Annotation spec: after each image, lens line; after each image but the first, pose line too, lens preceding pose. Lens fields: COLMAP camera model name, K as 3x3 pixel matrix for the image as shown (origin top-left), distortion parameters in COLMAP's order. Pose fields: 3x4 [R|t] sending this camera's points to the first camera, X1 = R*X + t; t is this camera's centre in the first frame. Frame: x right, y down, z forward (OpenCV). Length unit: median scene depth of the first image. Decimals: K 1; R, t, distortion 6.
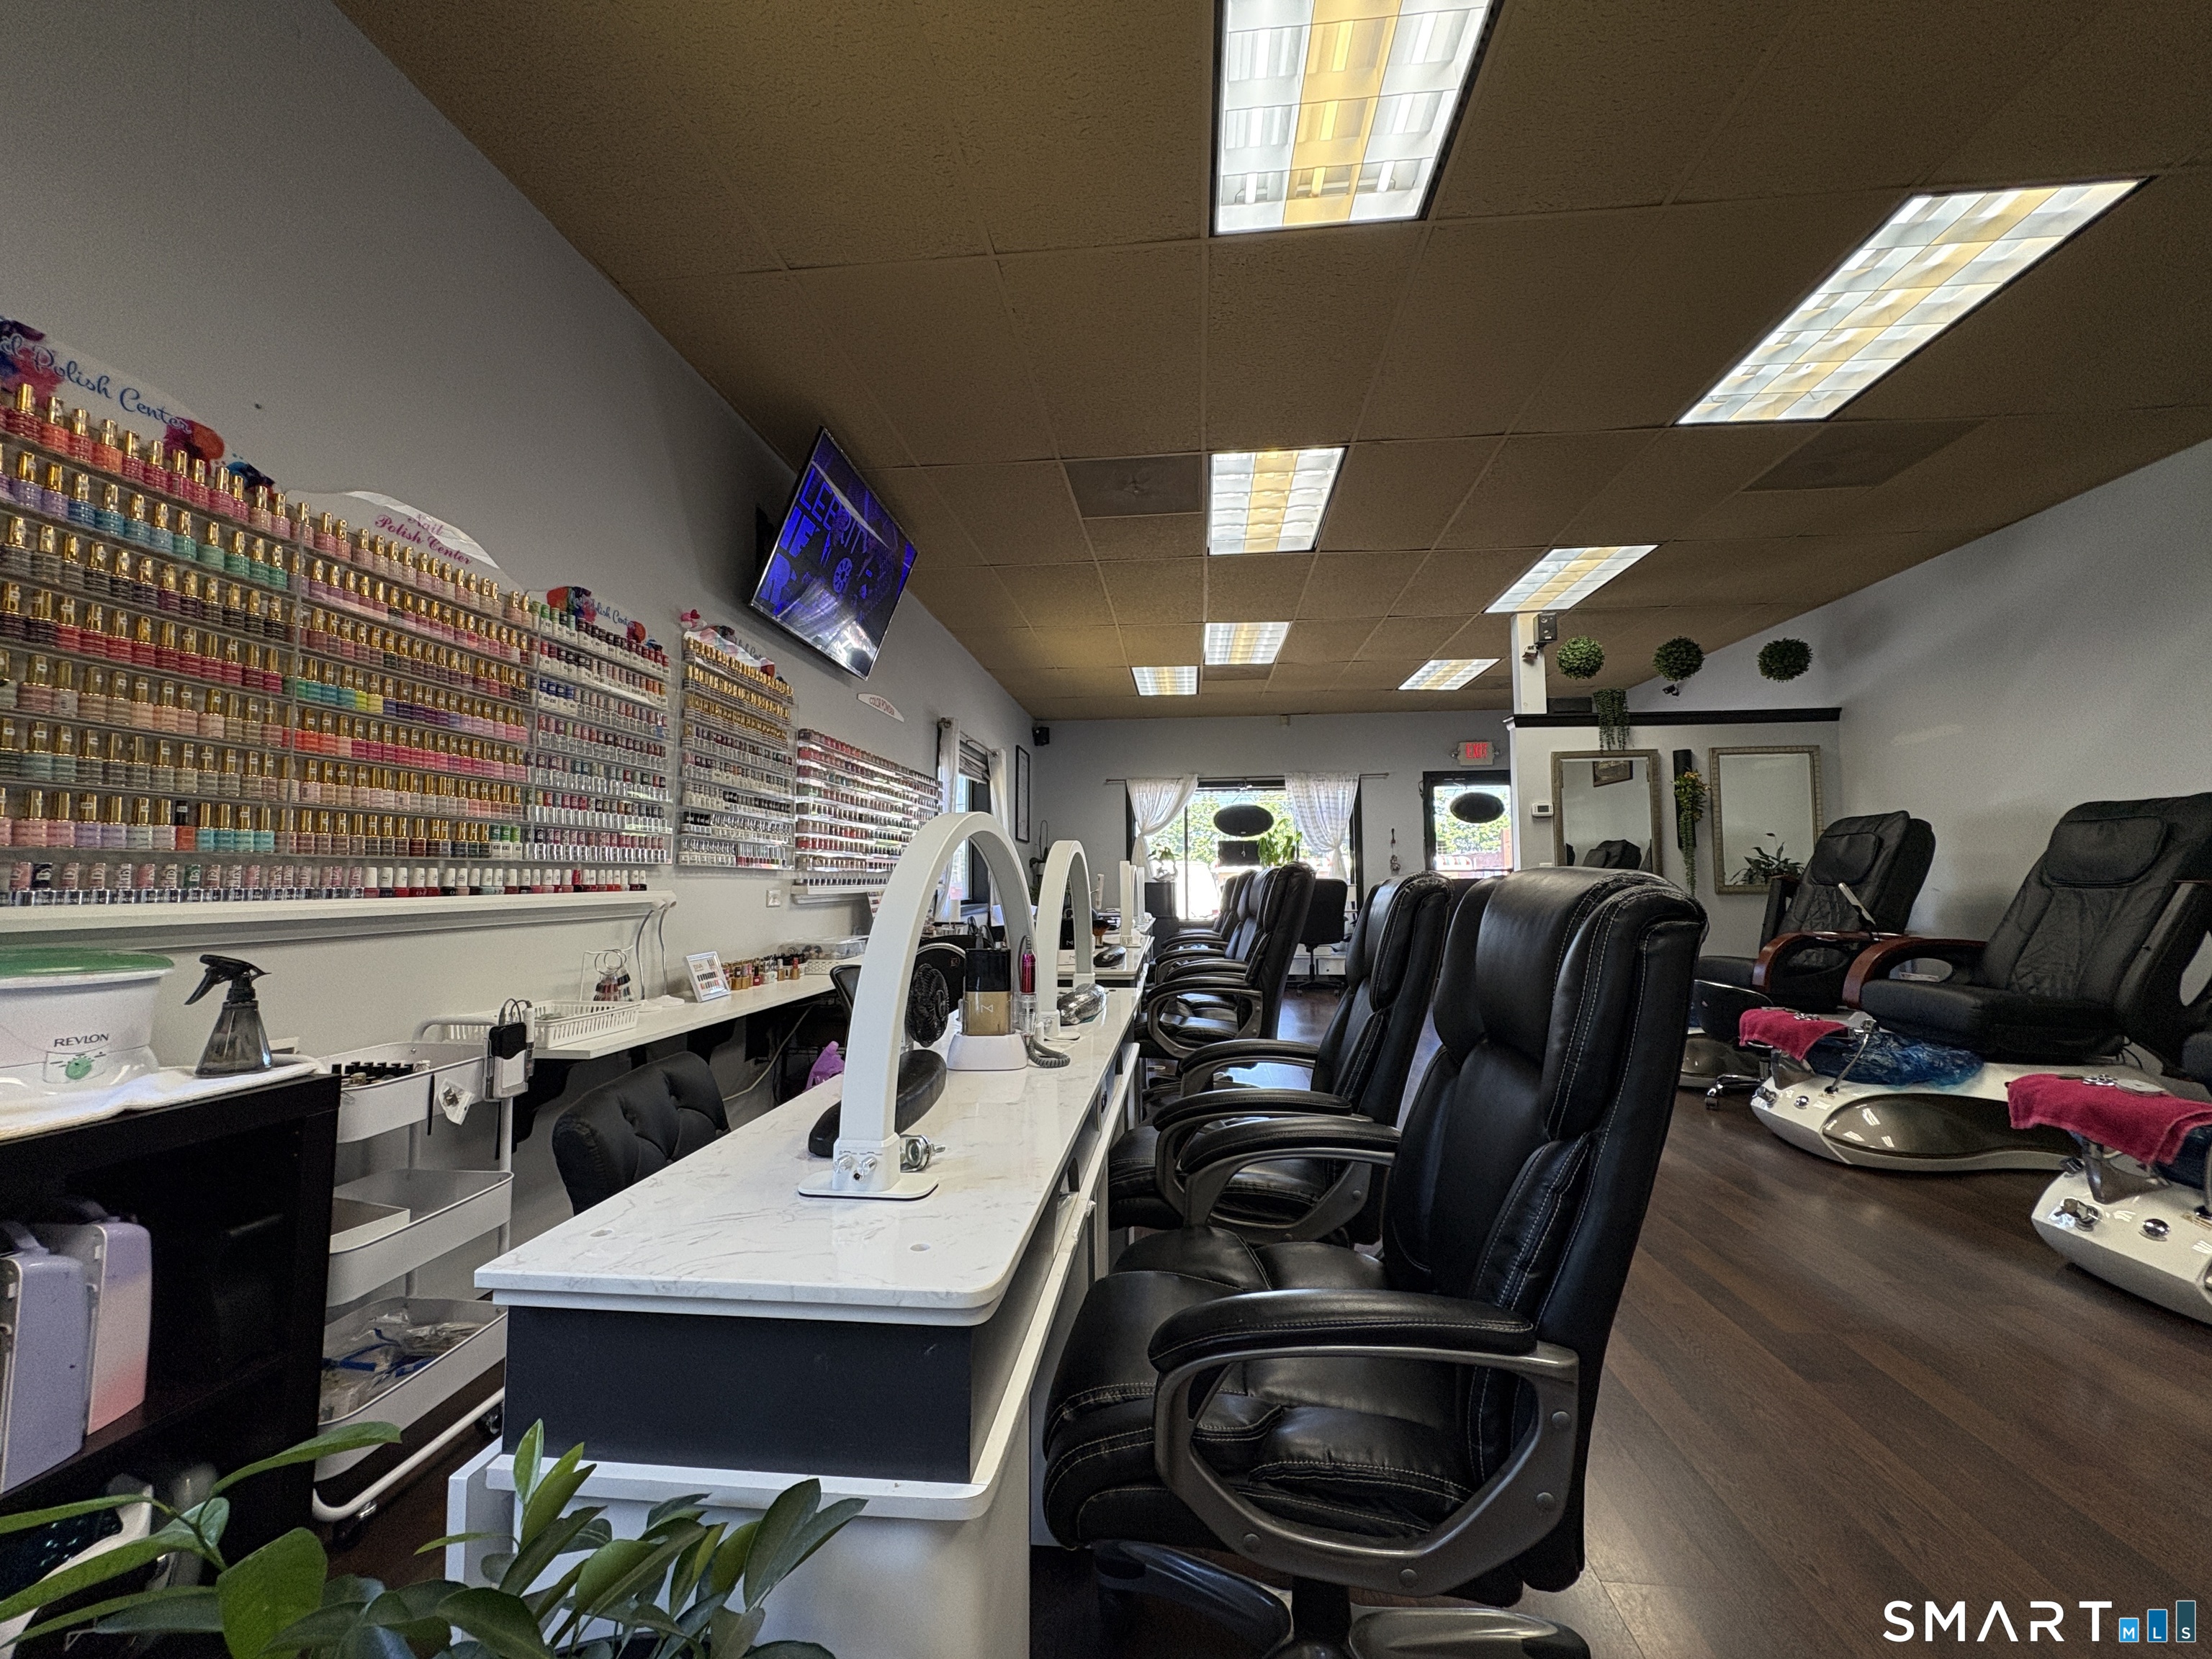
lens RADIAL K [[879.4, 0, 1106.1], [0, 879.4, 828.7], [0, 0, 1]] dist [0.002020, -0.000273]
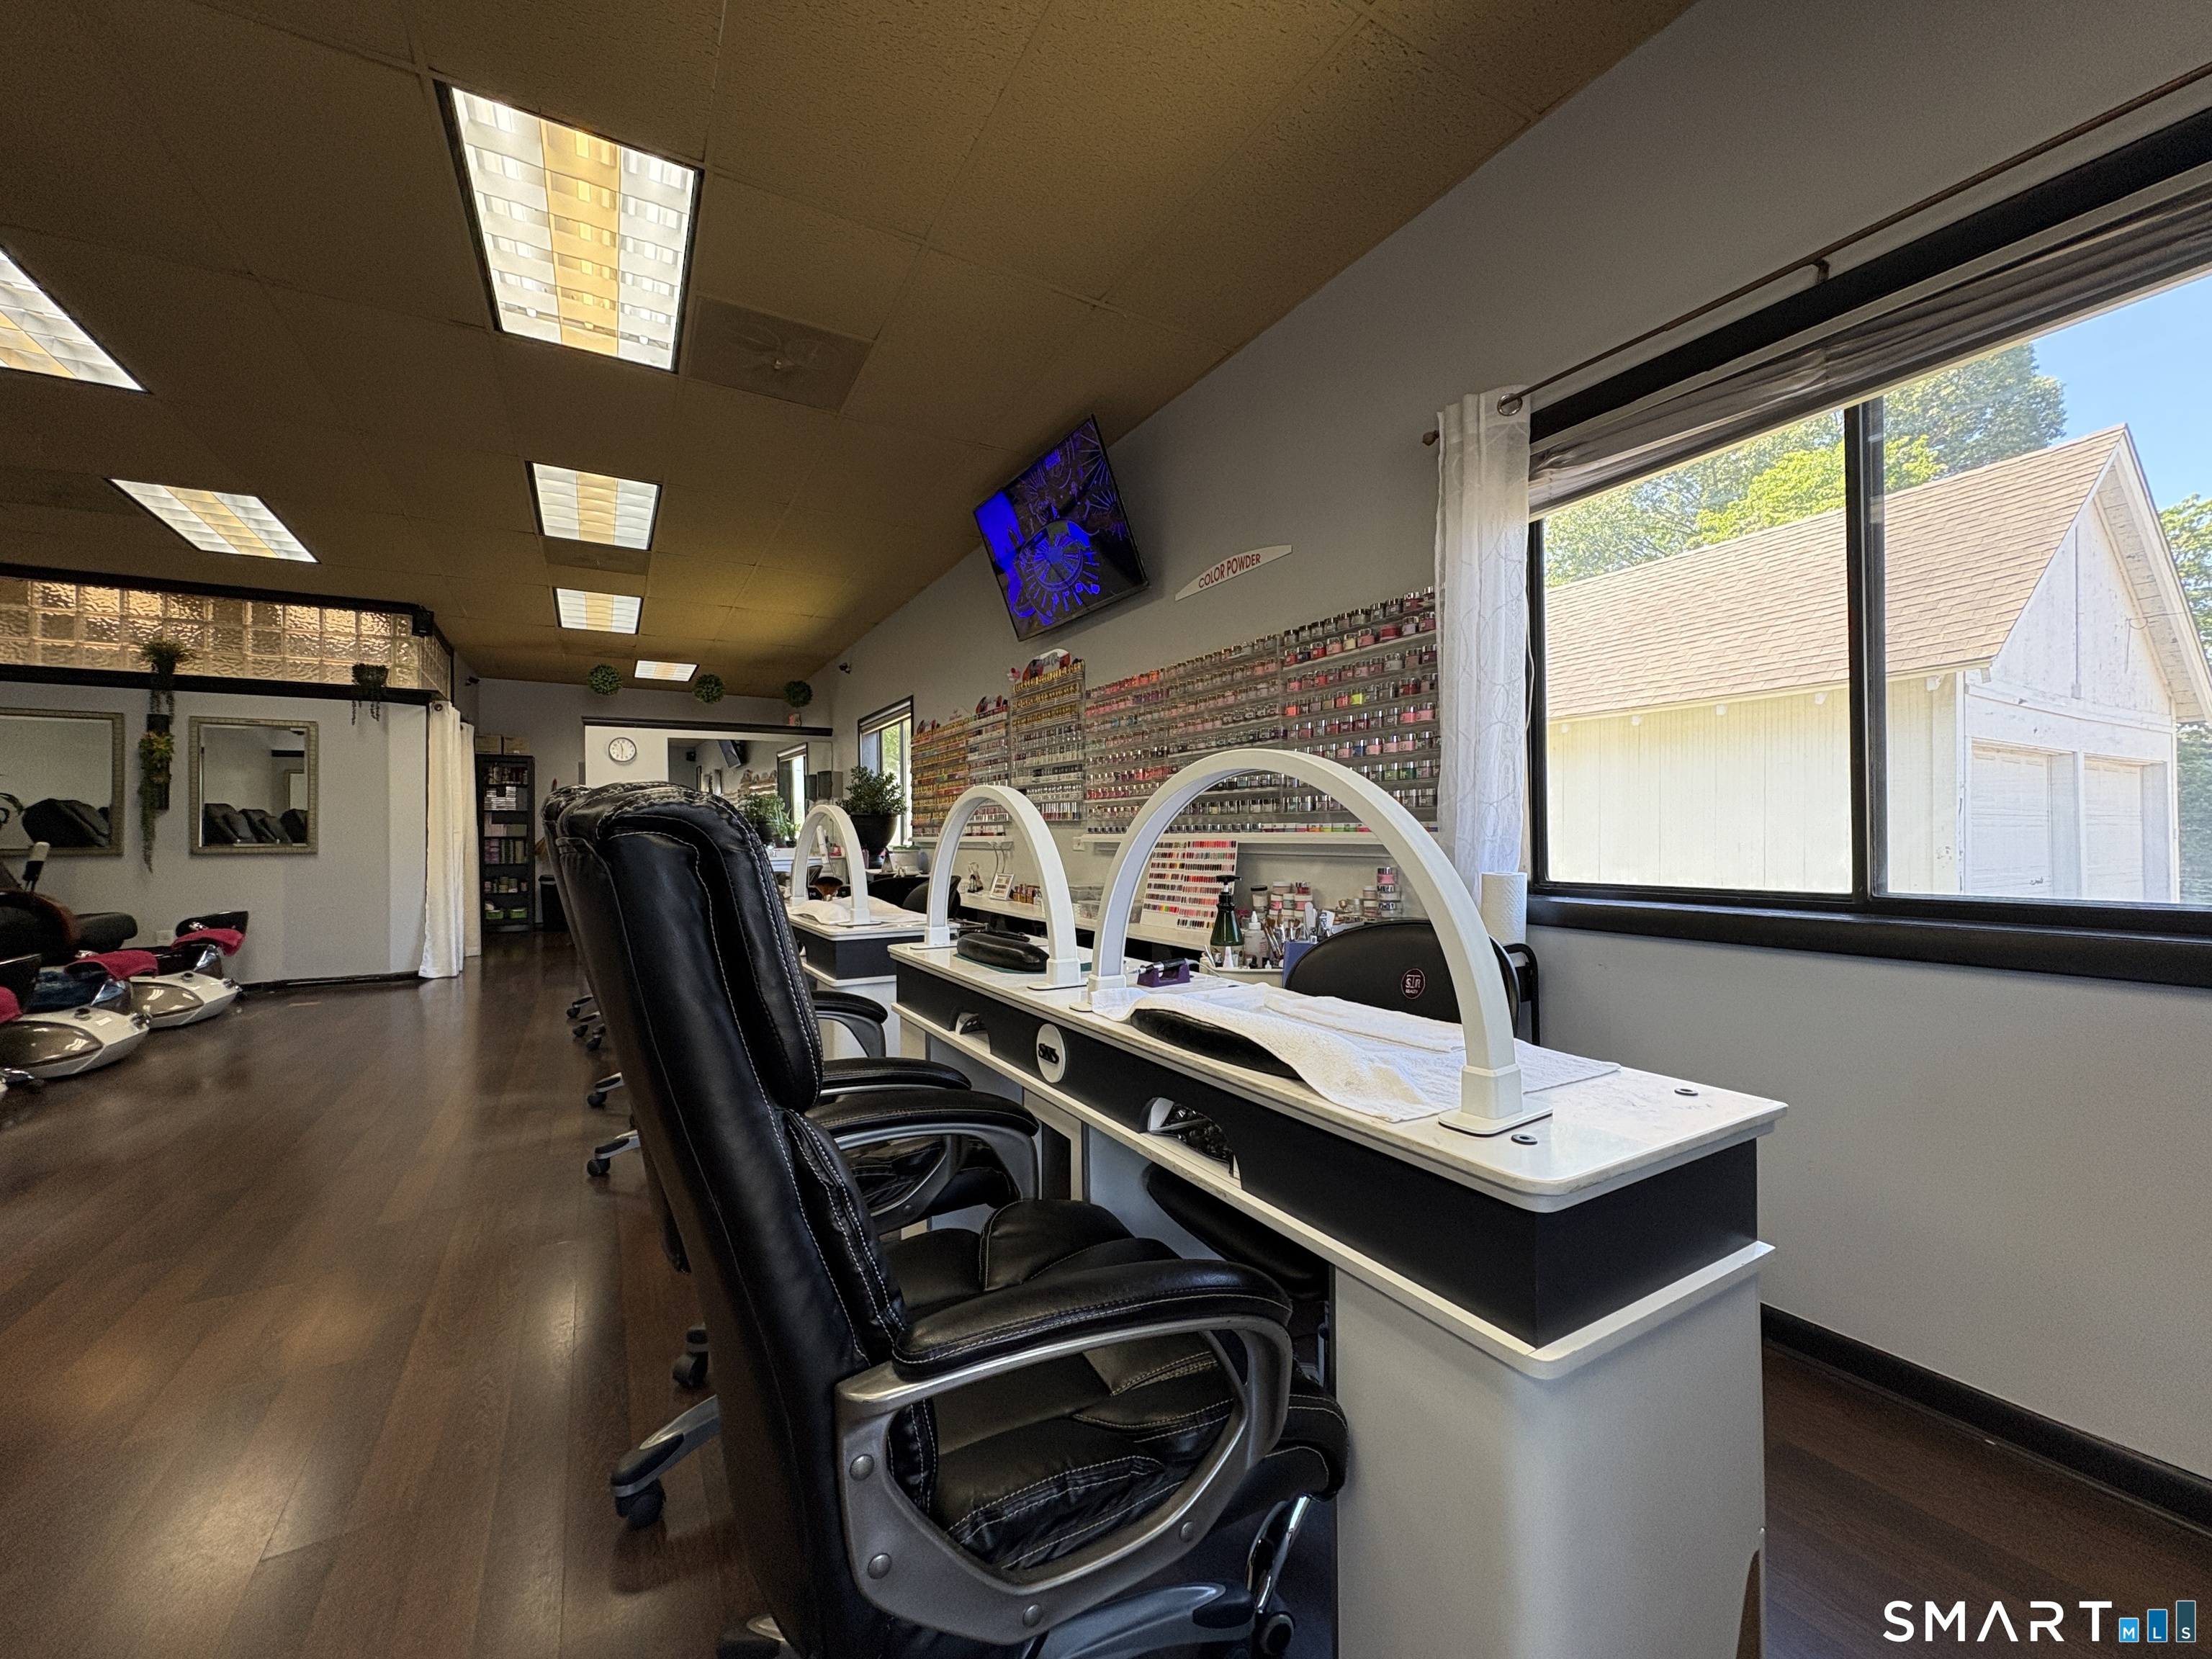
lens RADIAL K [[880.9, 0, 1106.2], [0, 880.9, 828.0], [0, 0, 1]] dist [0.000718, 0.000267]
pose [[-0.813849, 0.010718, -0.580978, 0.270546], [0.048071, 0.997644, -0.048935, 0.107995], [0.579085, -0.067754, -0.812447, 1.832346]]
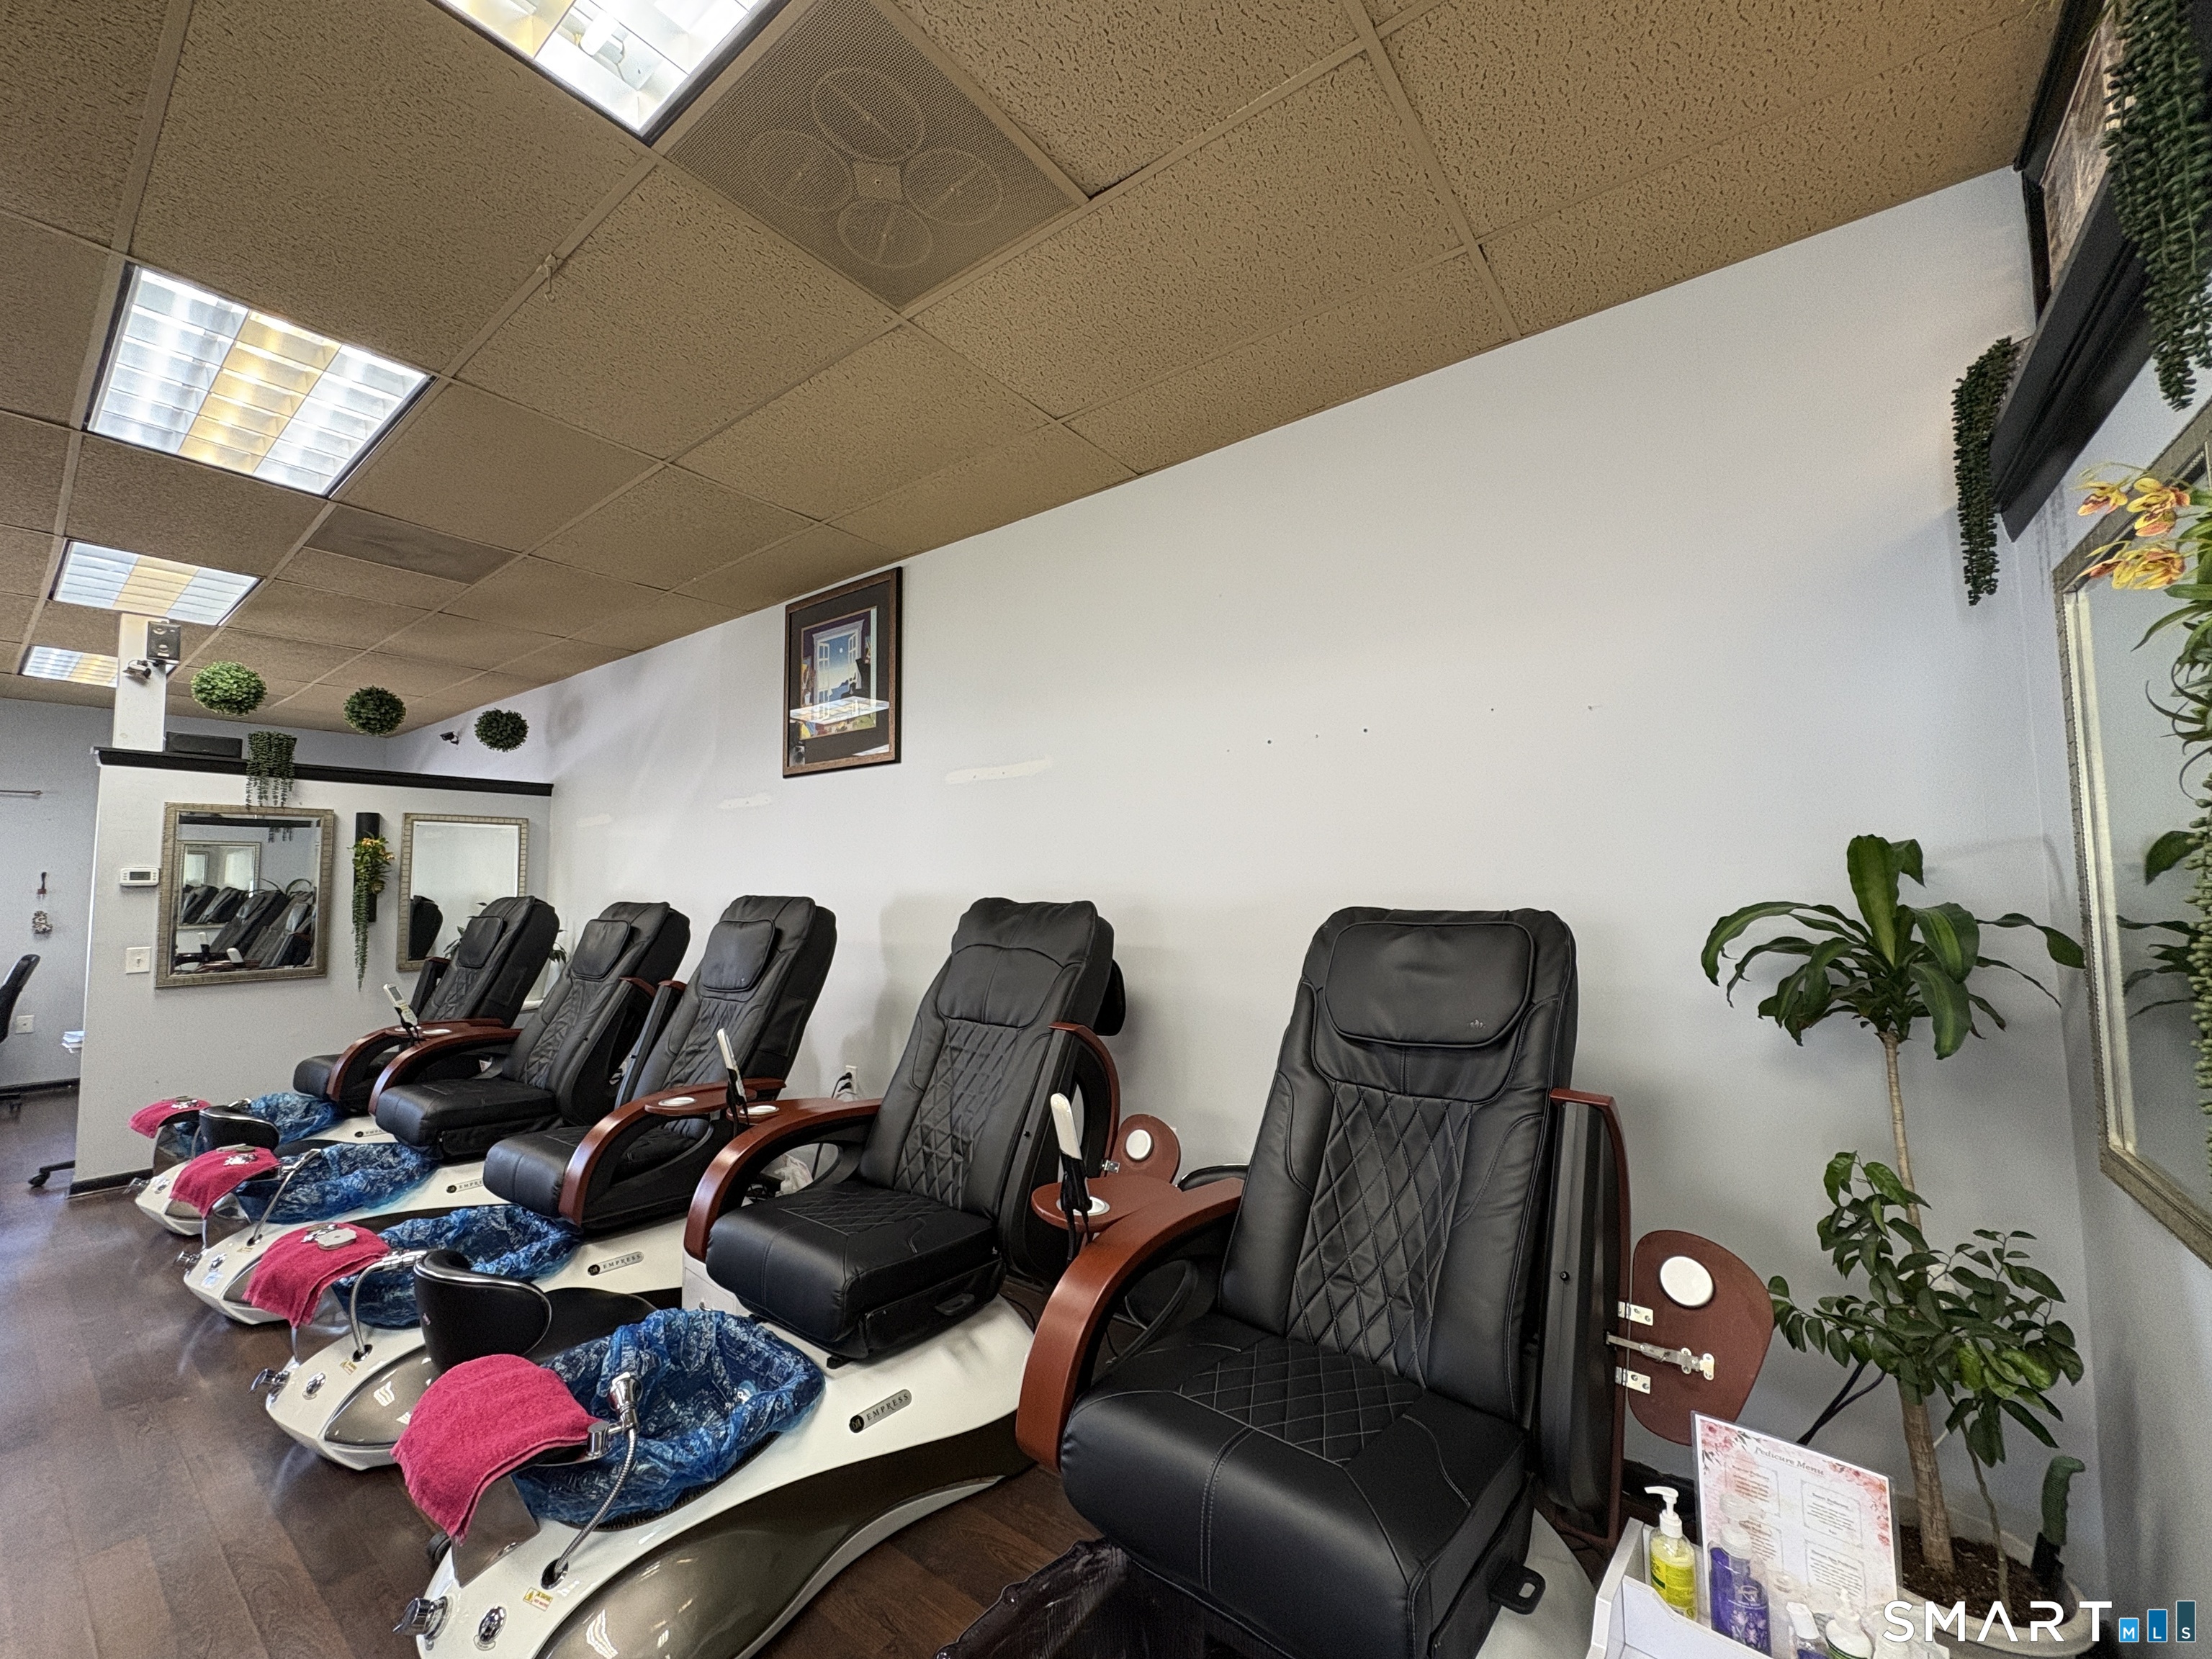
lens RADIAL K [[882.3, 0, 1109.0], [0, 882.3, 828.5], [0, 0, 1]] dist [0.000549, -0.000090]
pose [[0.527025, 0.058108, 0.847861, 0.418168], [-0.043484, 0.998197, -0.041381, -0.098983], [-0.848736, -0.015059, 0.528602, -0.164099]]
